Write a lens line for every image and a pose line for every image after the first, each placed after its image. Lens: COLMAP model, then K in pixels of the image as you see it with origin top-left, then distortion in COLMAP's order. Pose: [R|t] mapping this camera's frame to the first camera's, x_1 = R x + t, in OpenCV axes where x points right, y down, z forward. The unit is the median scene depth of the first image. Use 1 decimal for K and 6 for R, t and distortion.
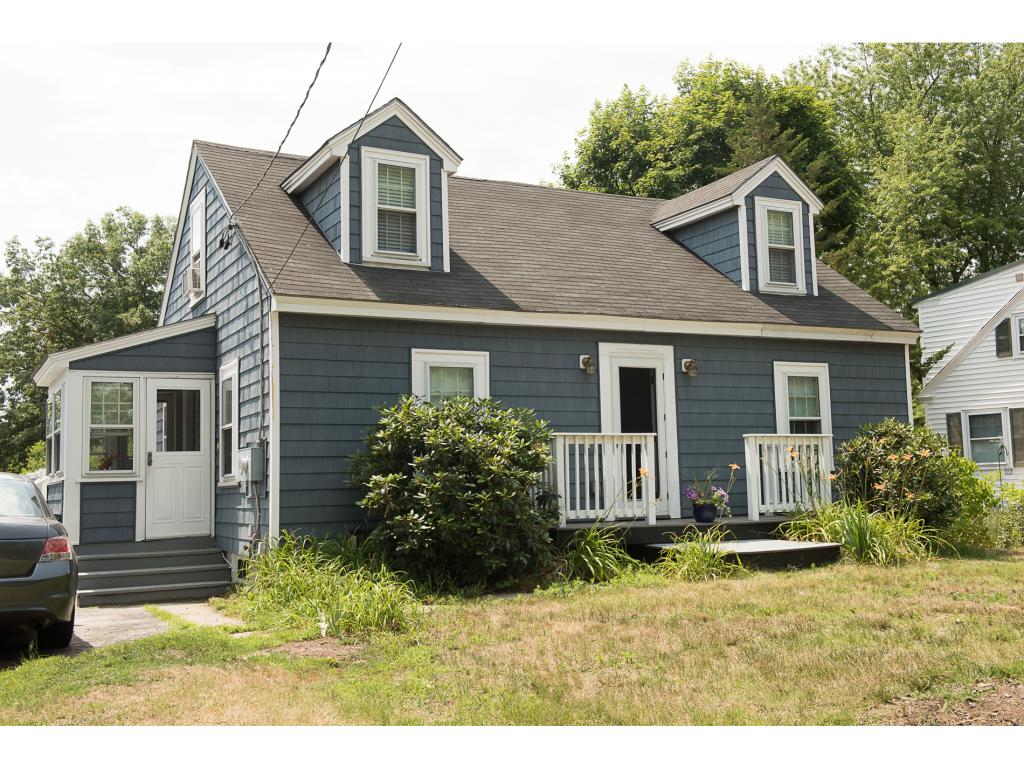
lens RADIAL K [[1081.0, 0, 510.9], [0, 1081.0, 379.4], [0, 0, 1]] dist [0.062131, -0.009683]
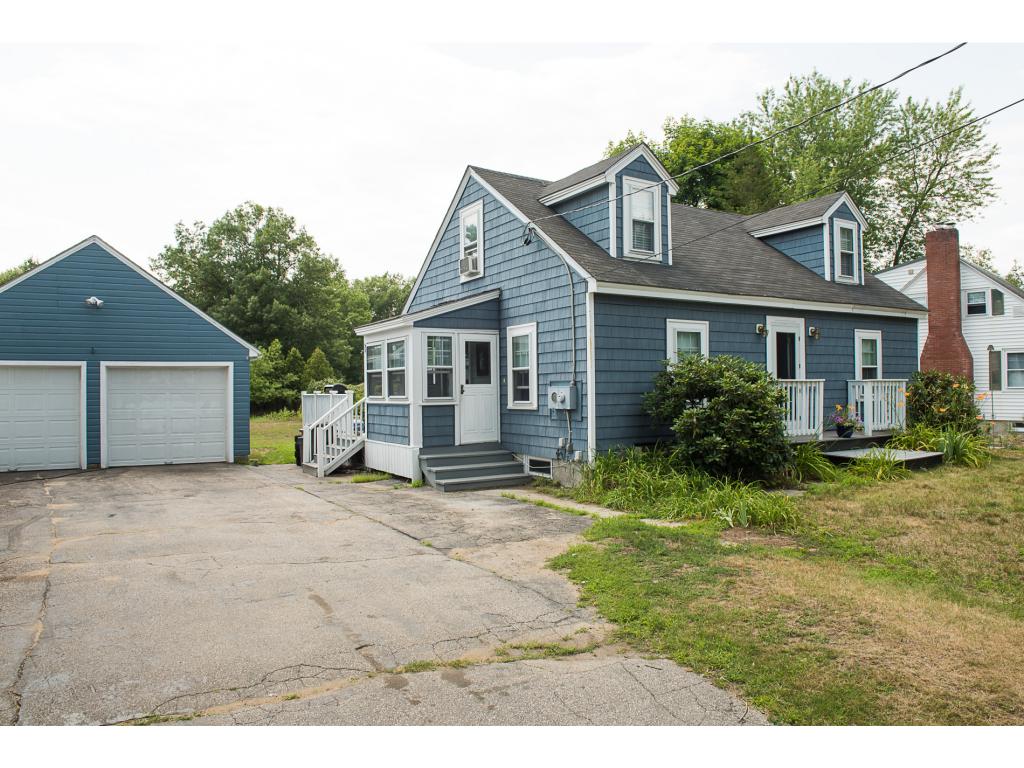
lens RADIAL K [[700.1, 0, 513.5], [0, 700.1, 383.5], [0, 0, 1]] dist [-0.044820, -0.007758]
pose [[0.997304, 0.013240, 0.072173, -0.326757], [-0.019841, 0.995605, 0.091521, -0.021318], [-0.070644, -0.092706, 0.993184, 0.066687]]
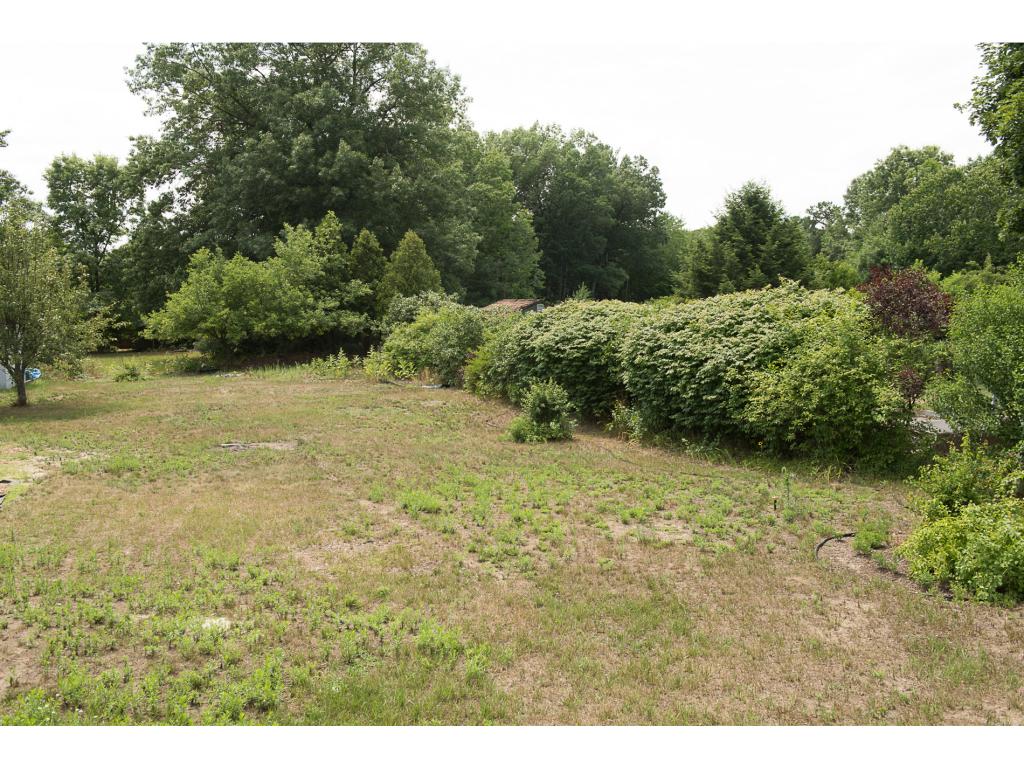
lens RADIAL K [[958.6, 0, 513.3], [0, 958.6, 381.3], [0, 0, 1]] dist [0.023545, -0.004584]
pose [[0.991721, 0.045326, -0.120144, -0.522001], [-0.023345, 0.983680, 0.178407, 0.093700], [0.126270, -0.174125, 0.976594, 1.422863]]
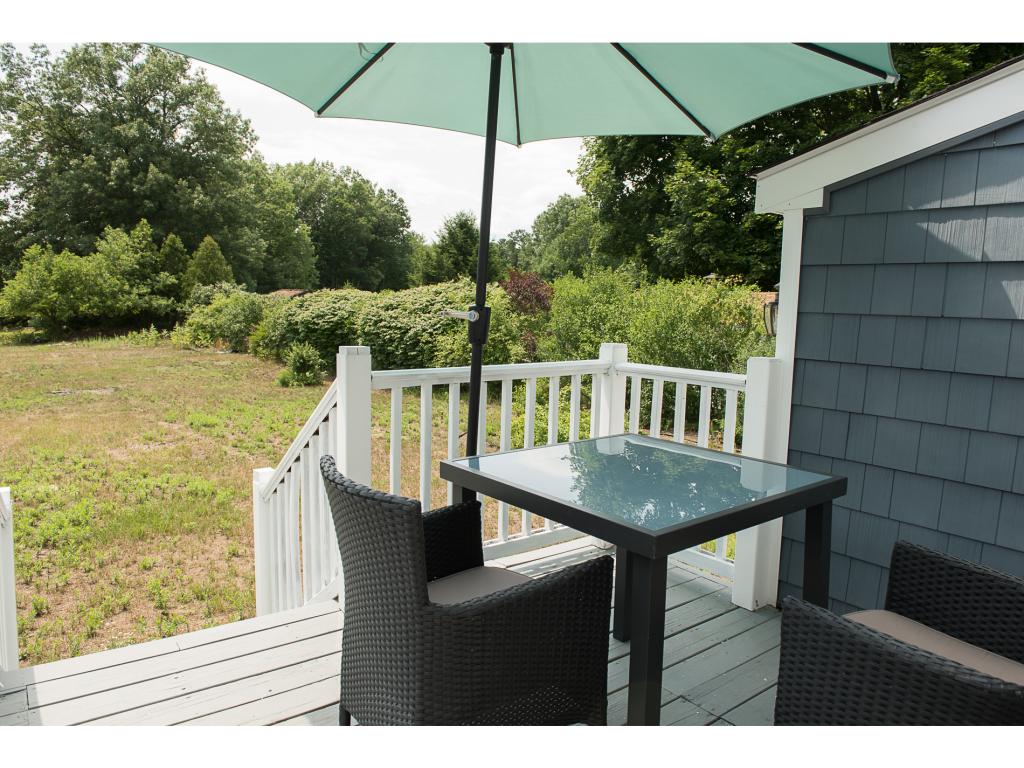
lens RADIAL K [[700.1, 0, 513.5], [0, 700.1, 383.5], [0, 0, 1]] dist [-0.044820, -0.007758]
pose [[0.983837, 0.036141, 0.175380, -0.464127], [-0.072152, 0.976403, 0.203548, 0.094116], [-0.163885, -0.212912, 0.963229, 1.304275]]
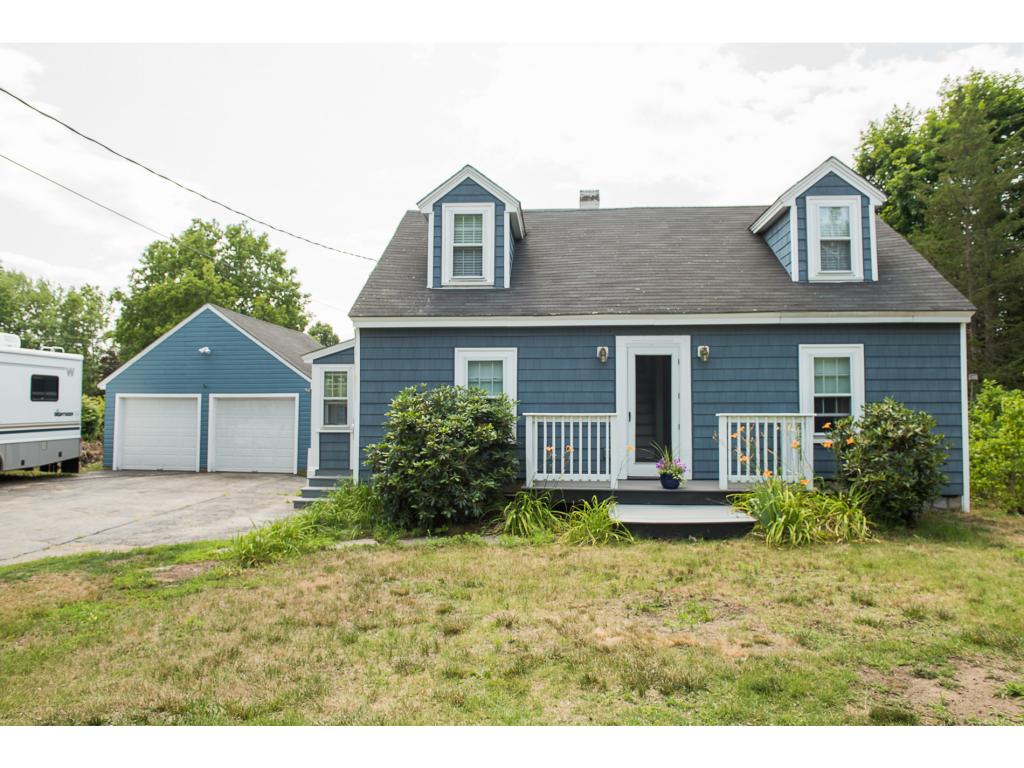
lens RADIAL K [[700.1, 0, 513.5], [0, 700.1, 383.5], [0, 0, 1]] dist [-0.044820, -0.007758]
pose [[0.849906, 0.001619, -0.526932, 0.396235], [0.030786, 0.998134, 0.052724, -0.025091], [0.526034, -0.061033, 0.848271, 0.251716]]
